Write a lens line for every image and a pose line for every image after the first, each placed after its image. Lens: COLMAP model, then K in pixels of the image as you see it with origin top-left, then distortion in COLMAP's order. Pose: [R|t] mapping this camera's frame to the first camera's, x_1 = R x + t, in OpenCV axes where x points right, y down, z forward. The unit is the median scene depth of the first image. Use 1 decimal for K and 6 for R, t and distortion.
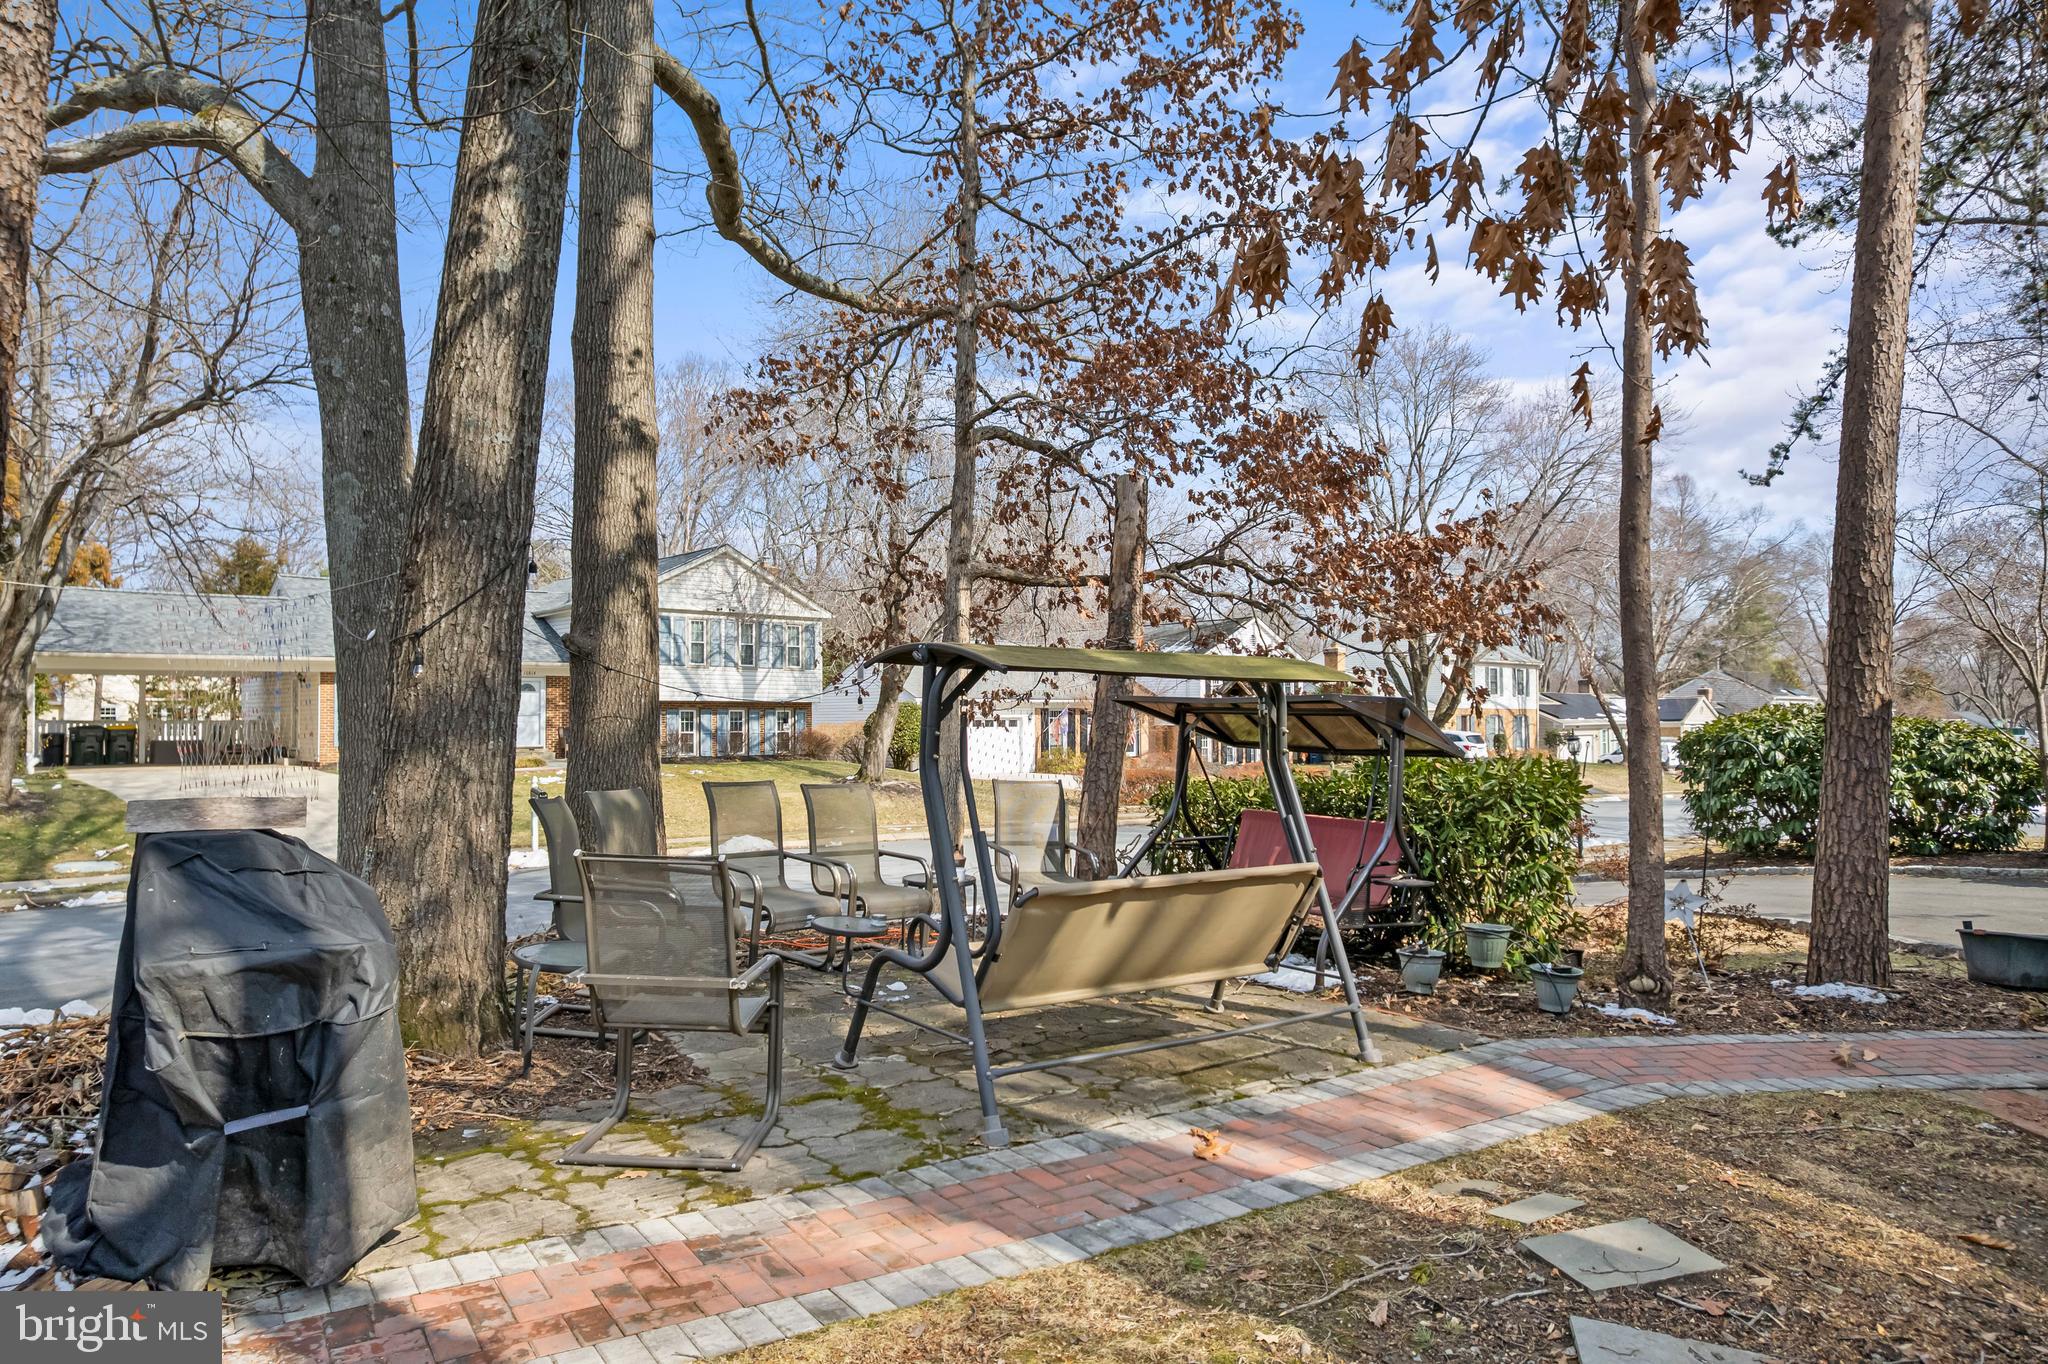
lens RADIAL K [[1302.9, 0, 1023.1], [0, 1302.9, 679.3], [0, 0, 1]] dist [-0.003288, -0.001133]
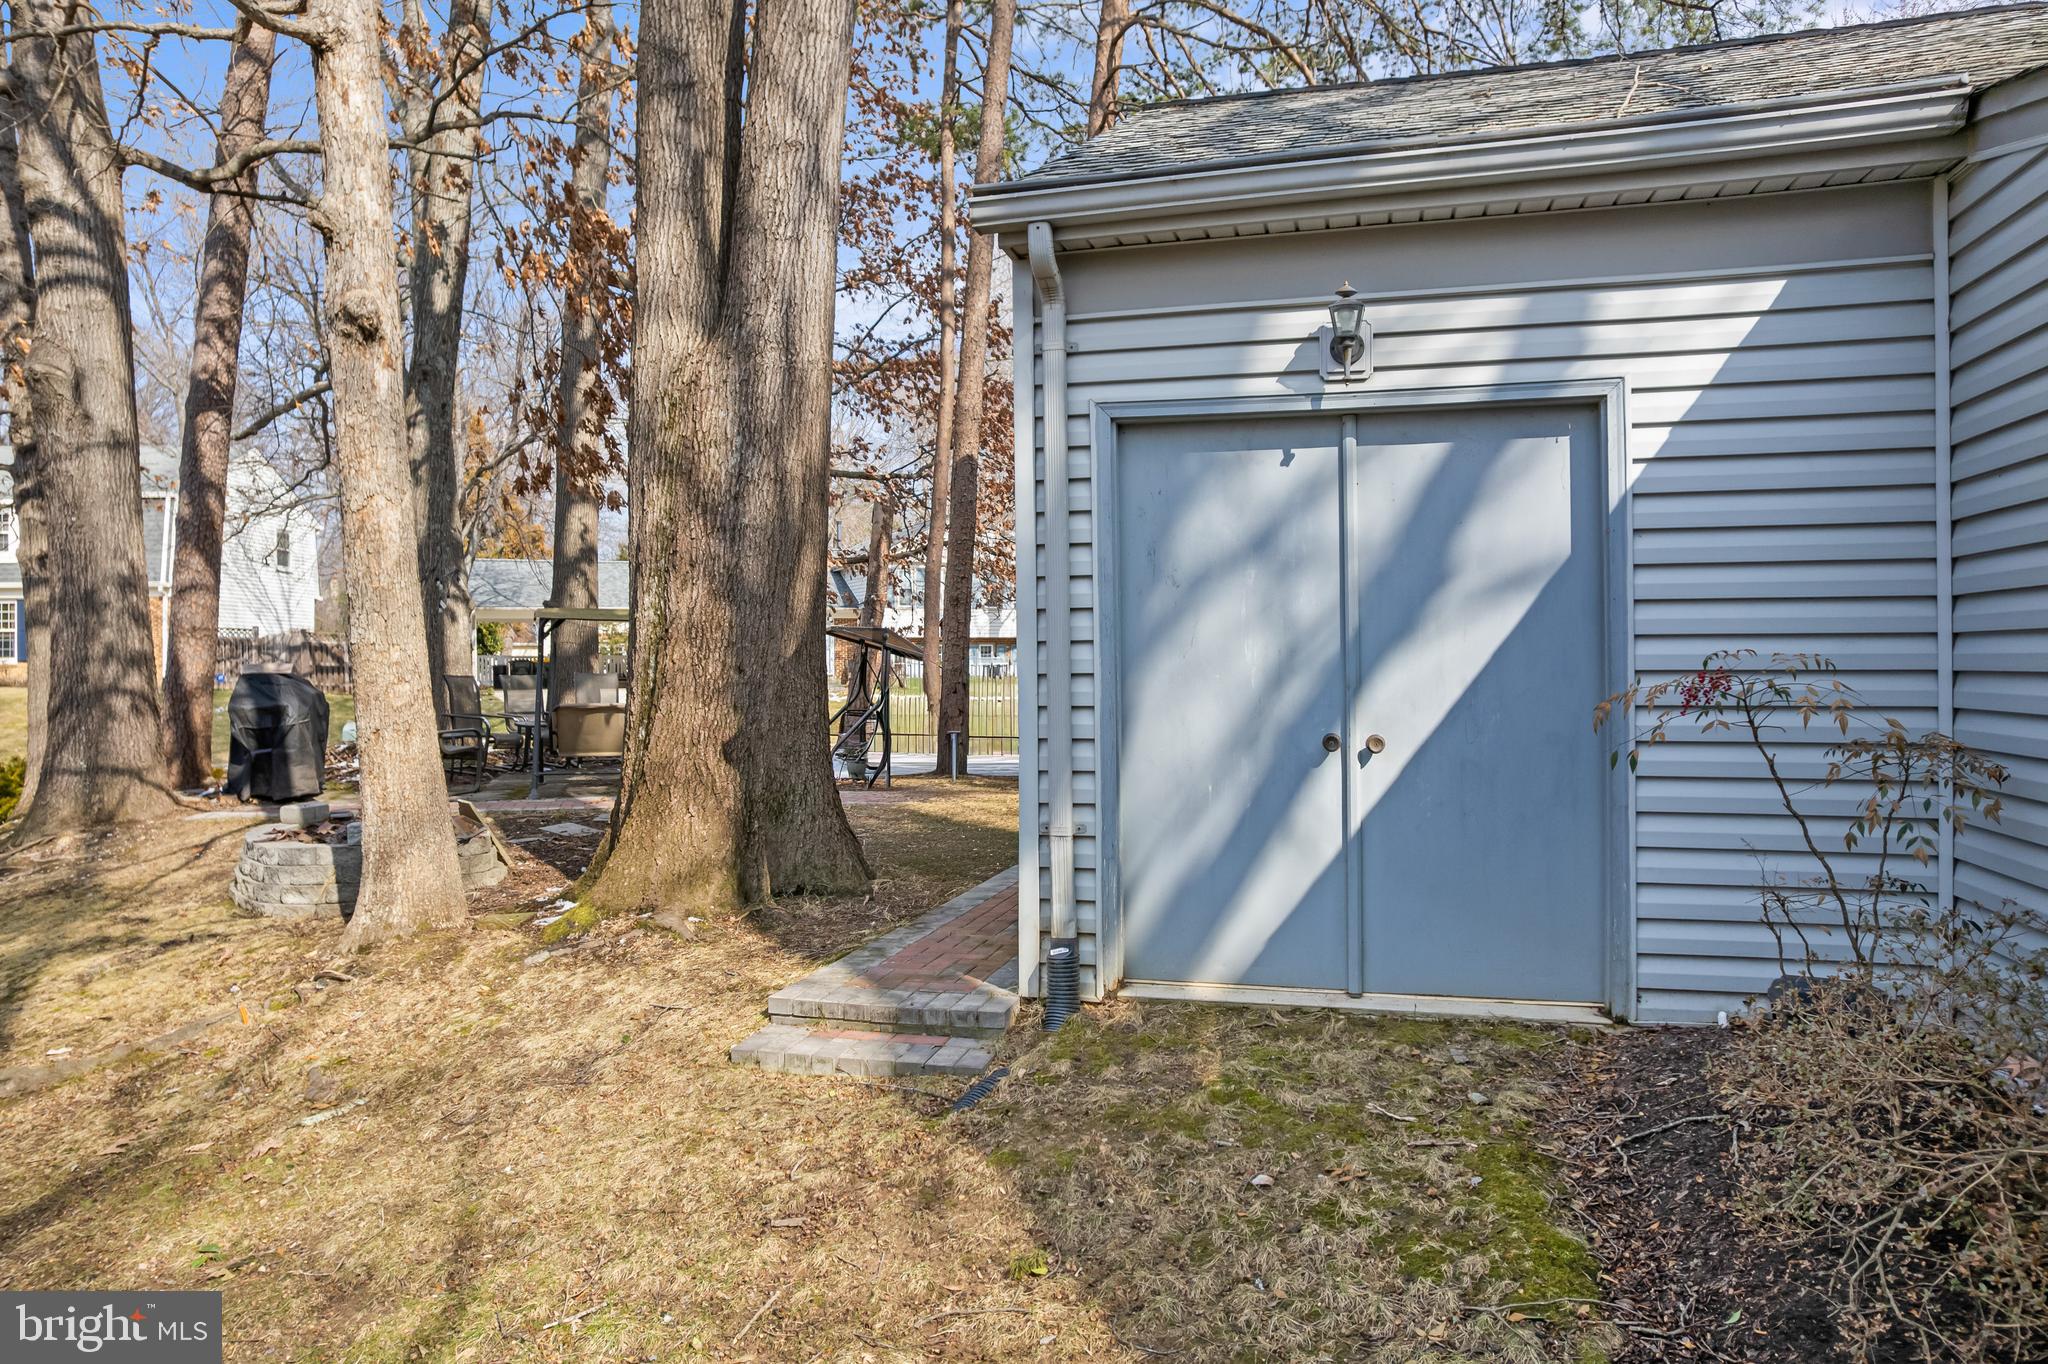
lens RADIAL K [[1302.9, 0, 1025.1], [0, 1302.9, 681.4], [0, 0, 1]] dist [-0.003288, -0.001133]
pose [[0.950726, 0.002506, -0.310024, 0.927324], [0.012950, 0.998774, 0.047787, 0.001984], [0.309763, -0.049447, 0.949527, -0.637992]]
